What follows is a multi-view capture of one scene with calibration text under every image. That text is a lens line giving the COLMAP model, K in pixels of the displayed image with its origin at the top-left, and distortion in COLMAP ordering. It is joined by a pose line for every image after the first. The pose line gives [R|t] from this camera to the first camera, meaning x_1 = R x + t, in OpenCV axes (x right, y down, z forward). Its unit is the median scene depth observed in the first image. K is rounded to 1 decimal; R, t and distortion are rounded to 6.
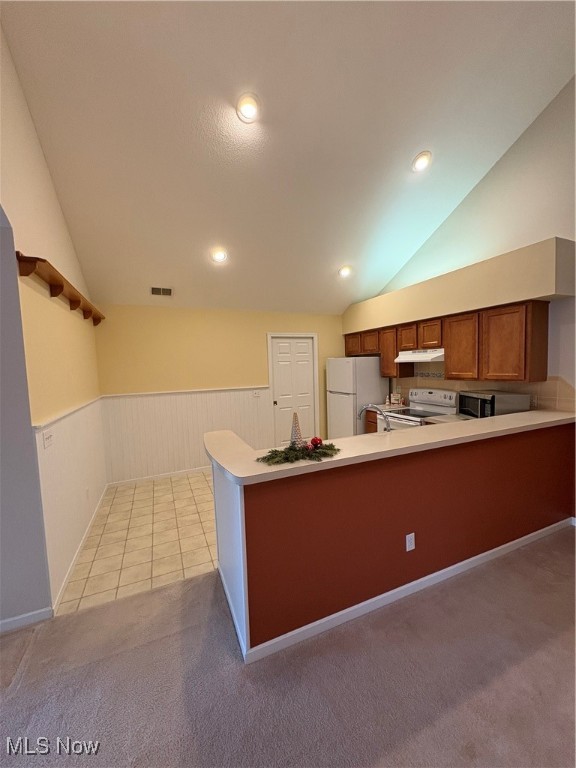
lens RADIAL K [[304.3, 0, 288.7], [0, 304.3, 383.6], [0, 0, 1]] dist [-0.002851, -0.000031]
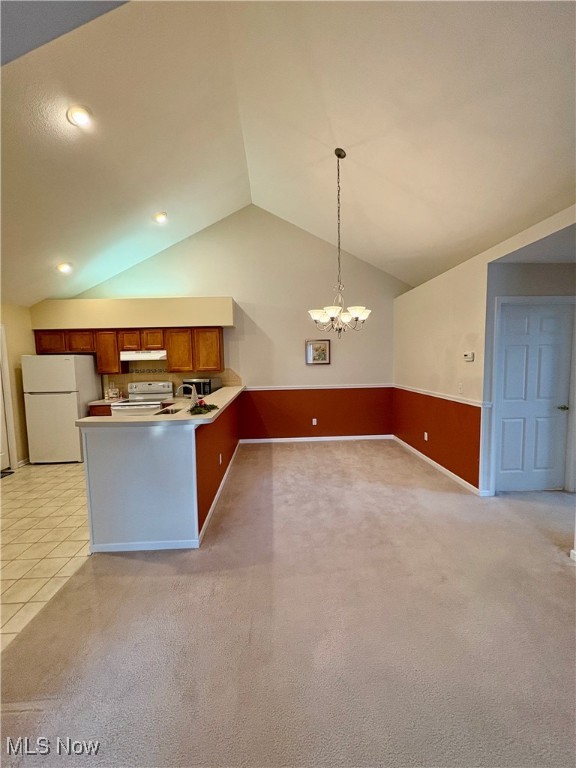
lens RADIAL K [[304.3, 0, 287.1], [0, 304.3, 383.3], [0, 0, 1]] dist [-0.002851, -0.000031]
pose [[0.354939, -0.046555, 0.933729, -0.531762], [0.068119, 0.997392, 0.023835, 0.034165], [-0.932404, 0.055145, 0.357185, -0.005680]]
